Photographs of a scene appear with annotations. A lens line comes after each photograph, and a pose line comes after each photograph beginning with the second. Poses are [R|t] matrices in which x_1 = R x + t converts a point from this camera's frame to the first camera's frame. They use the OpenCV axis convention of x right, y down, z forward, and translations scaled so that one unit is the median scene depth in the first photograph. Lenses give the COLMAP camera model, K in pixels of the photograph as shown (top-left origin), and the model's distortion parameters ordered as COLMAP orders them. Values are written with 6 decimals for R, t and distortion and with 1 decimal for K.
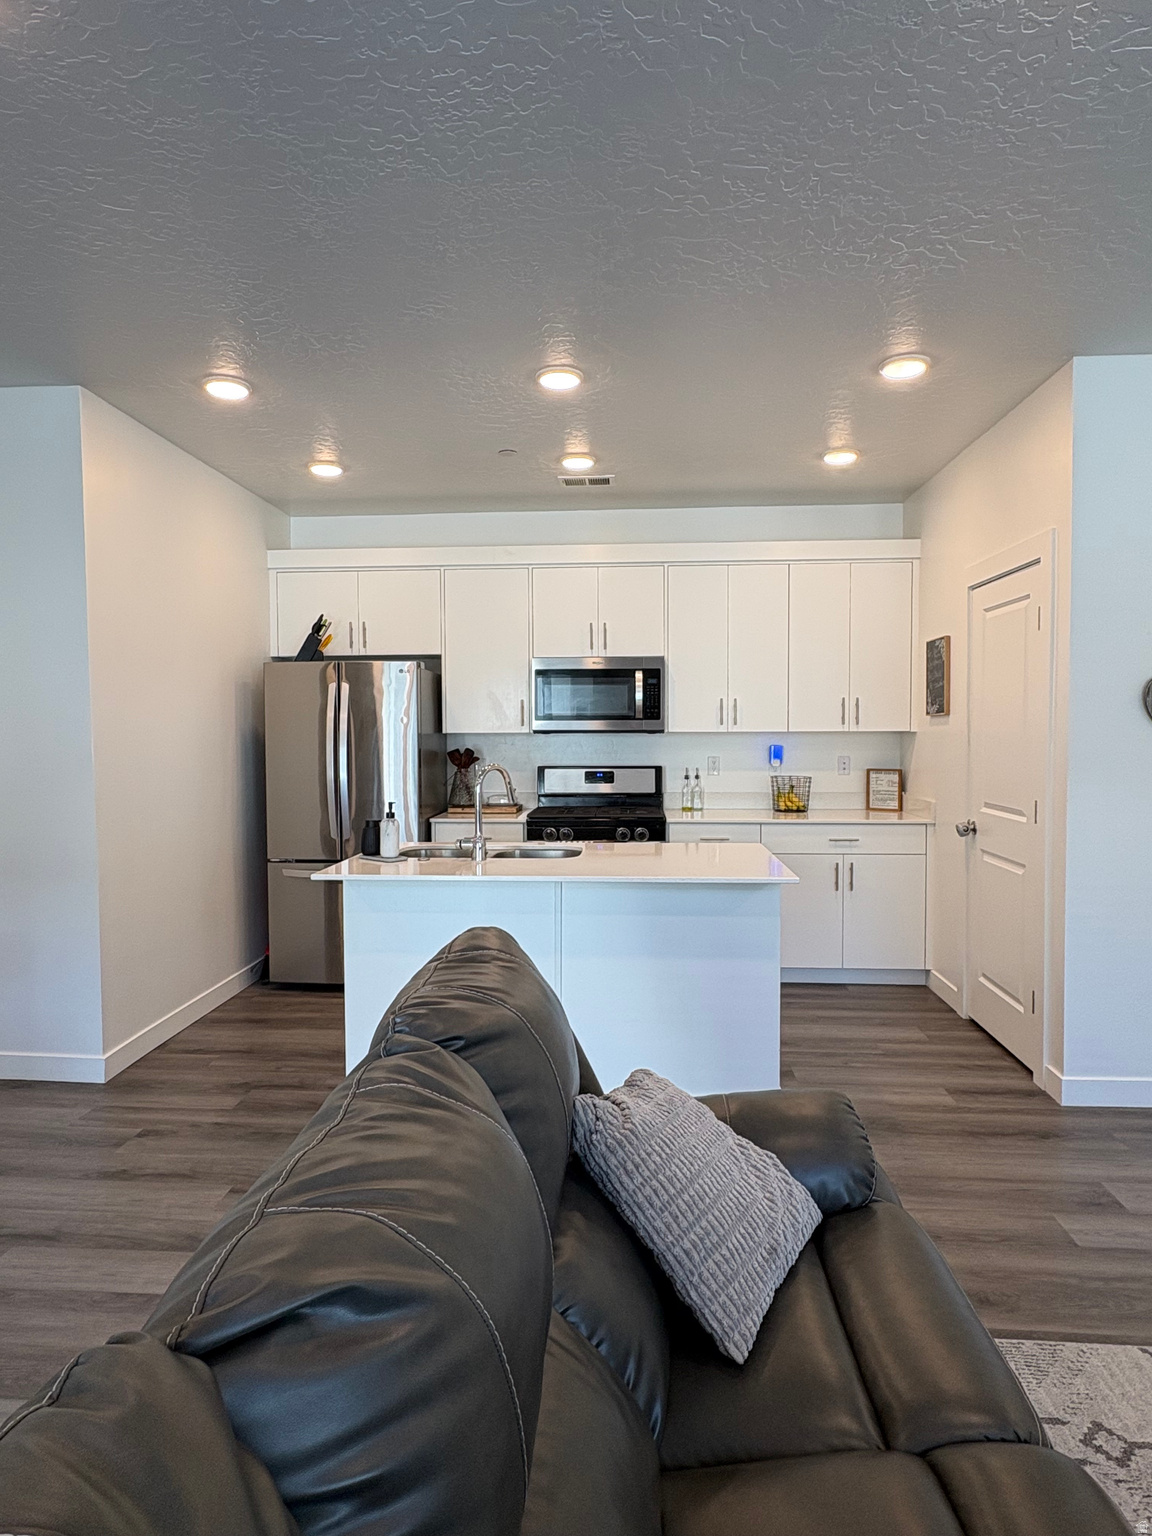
lens RADIAL K [[900.0, 0, 570.8], [0, 900.0, 771.6], [0, 0, 1]] dist [-0.004191, 0.000417]
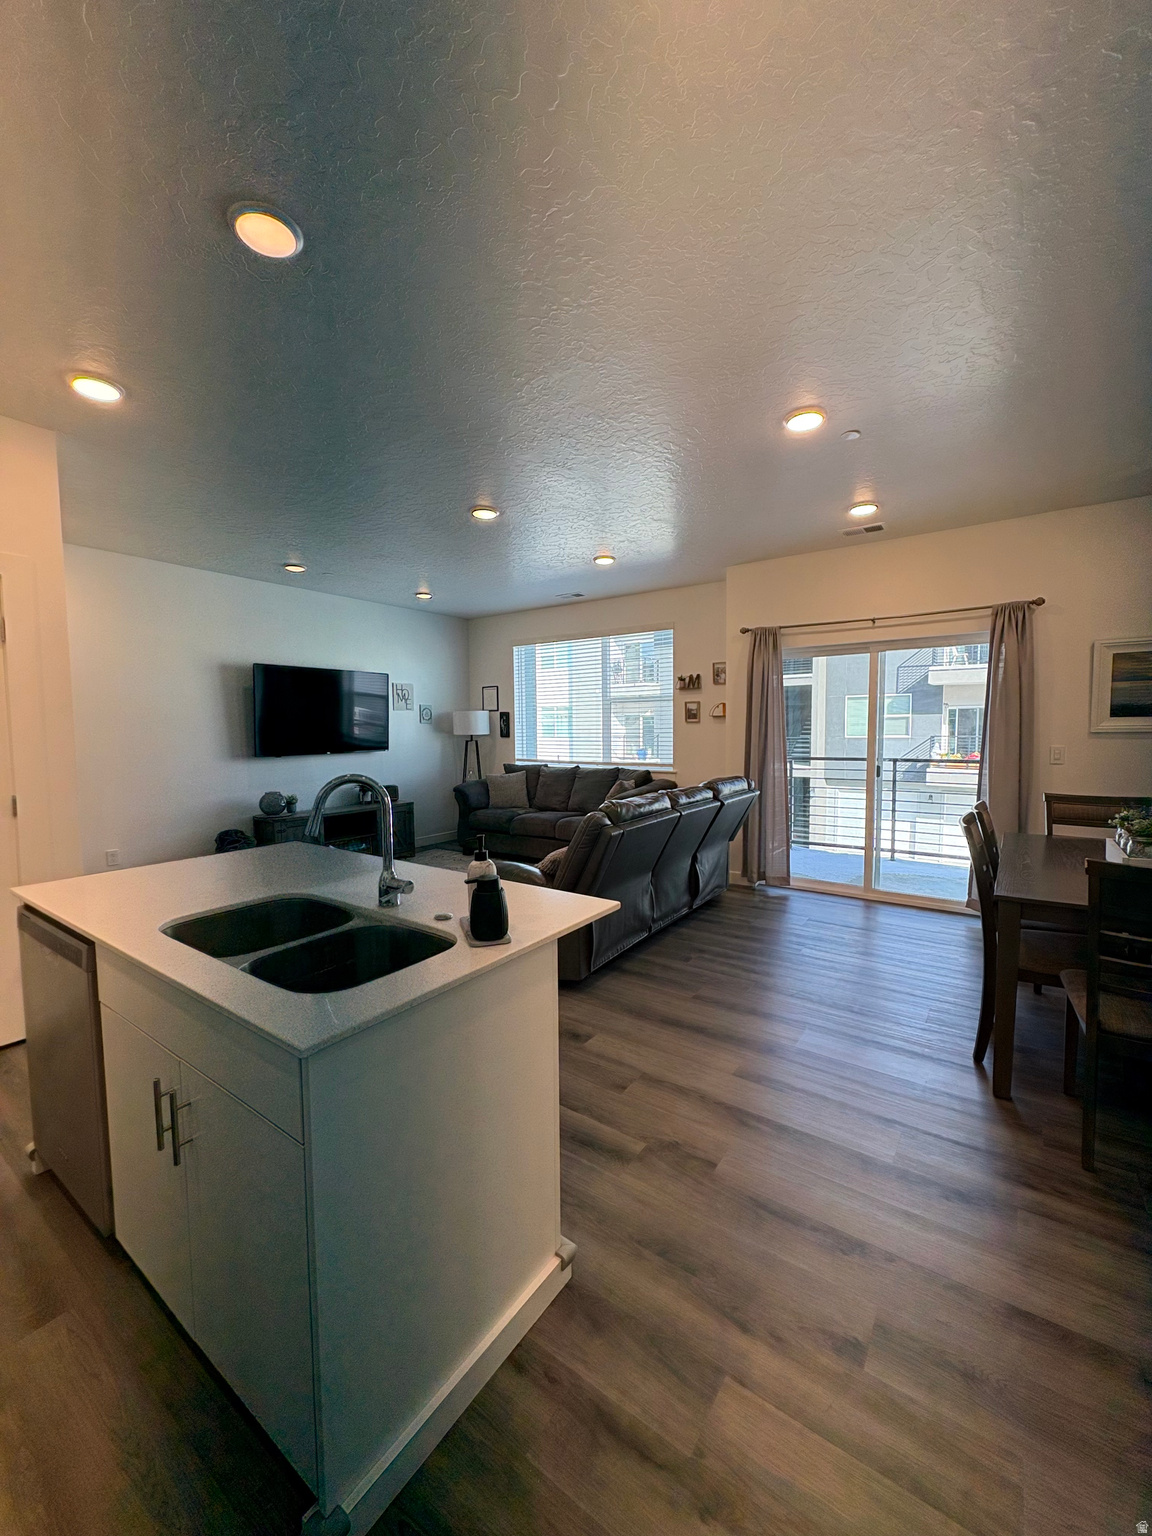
lens RADIAL K [[606.3, 0, 581.2], [0, 606.3, 770.1], [0, 0, 1]] dist [0.001040, 0.000164]
pose [[-0.858113, -0.023632, 0.512917, -0.322916], [0.038335, 0.993204, 0.109895, -0.038895], [-0.512028, 0.113966, -0.851375, 0.878724]]
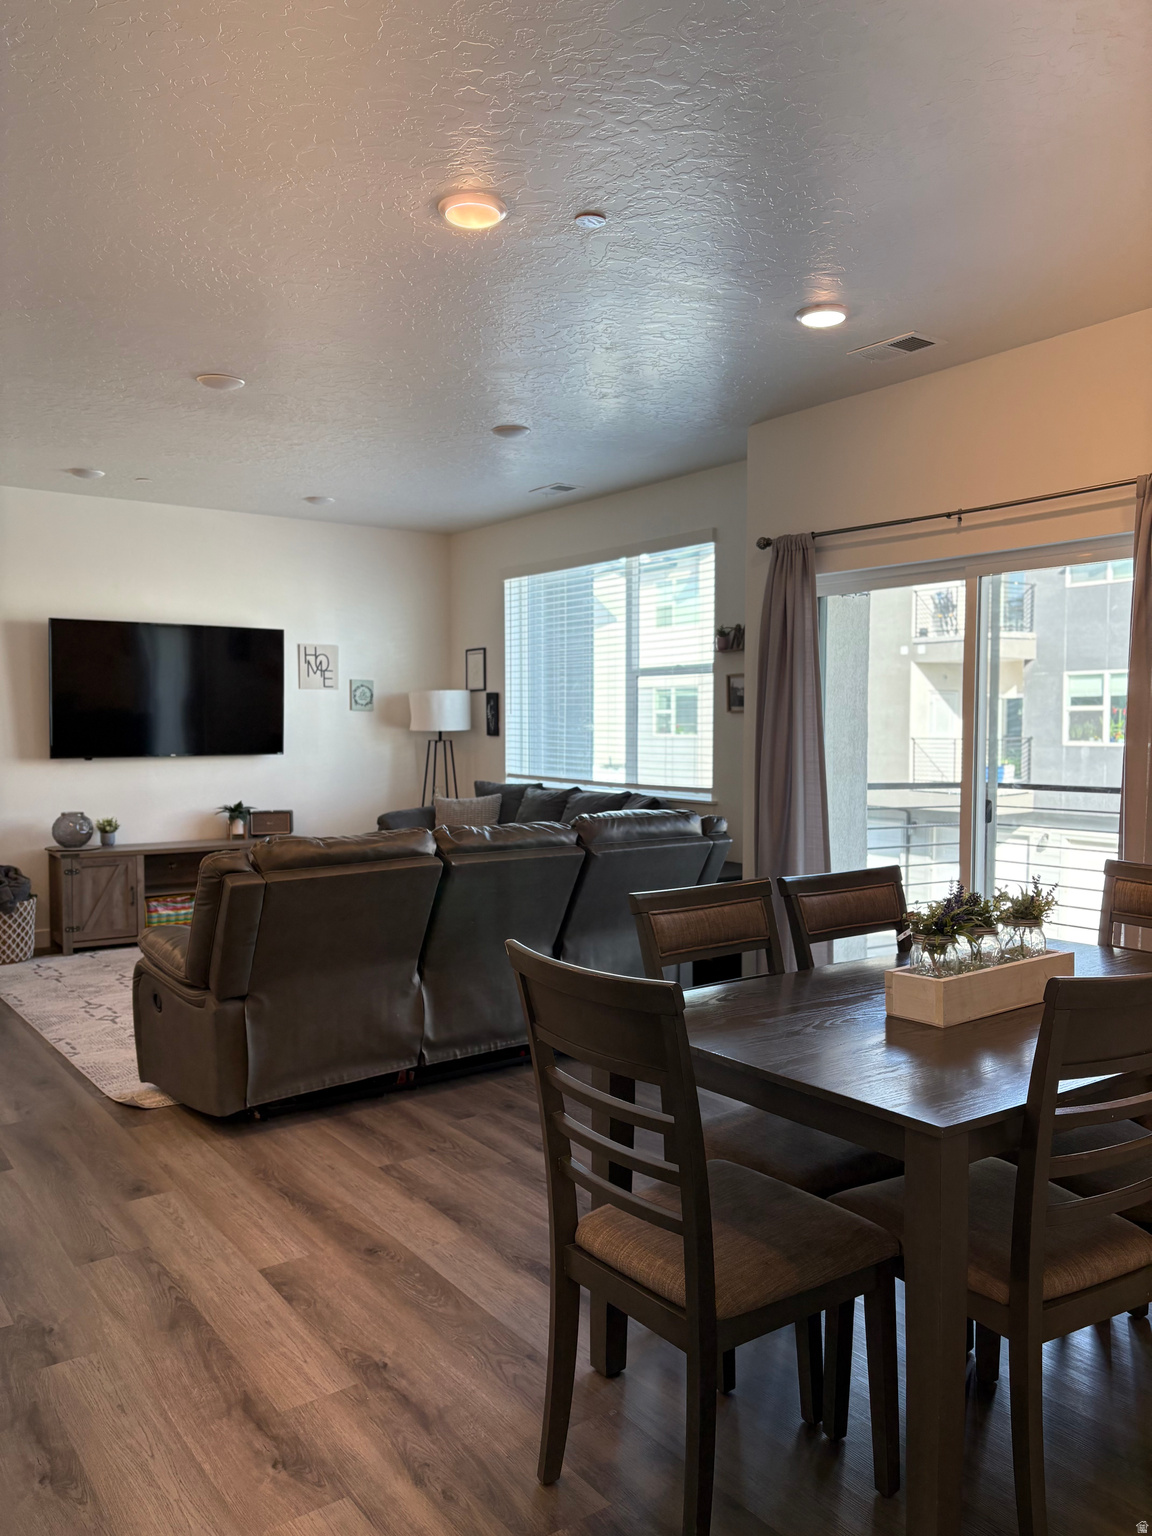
lens RADIAL K [[1153.8, 0, 584.3], [0, 1153.8, 771.4], [0, 0, 1]] dist [0.057417, -0.071733]
pose [[-0.650534, -0.028735, 0.758934, -0.720744], [0.039482, 0.996653, 0.071578, -0.024625], [-0.758450, 0.076528, -0.647222, 0.670594]]
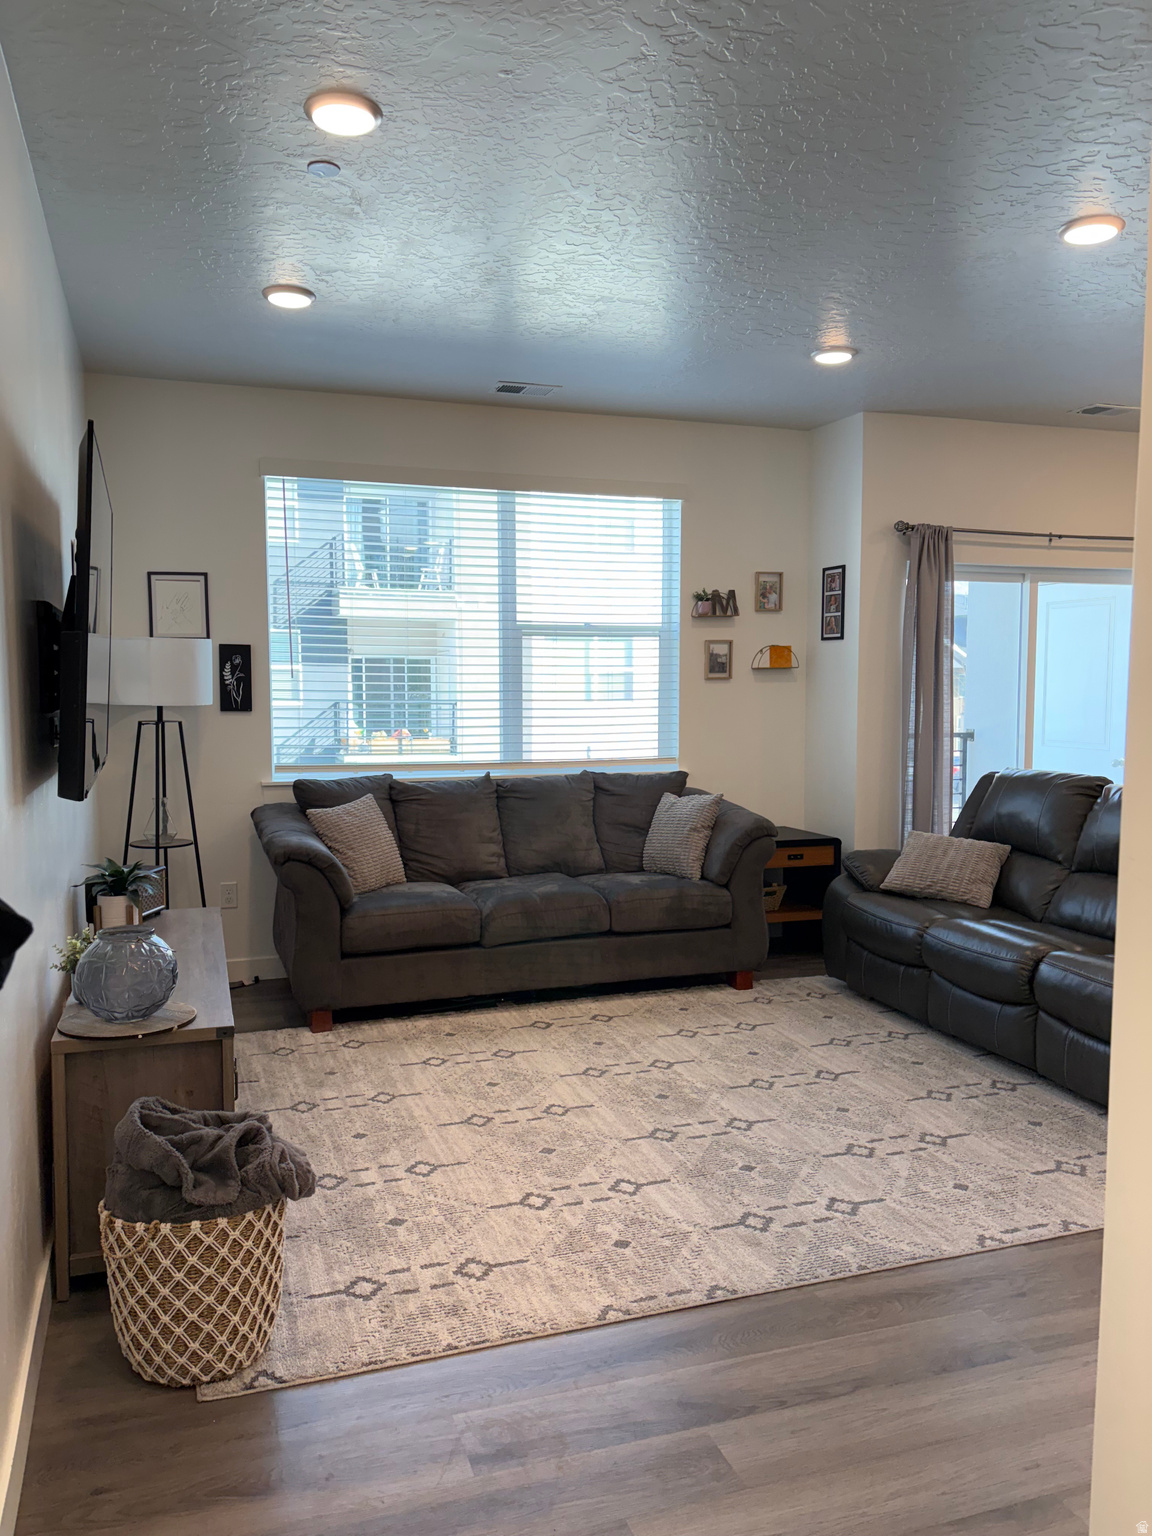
lens RADIAL K [[1153.8, 0, 576.2], [0, 1153.8, 761.6], [0, 0, 1]] dist [0.057417, -0.071733]
pose [[-0.918533, 0.032914, -0.393972, 0.713949], [-0.014174, 0.993146, 0.116019, -0.045183], [0.395090, 0.112151, -0.911771, 0.807287]]
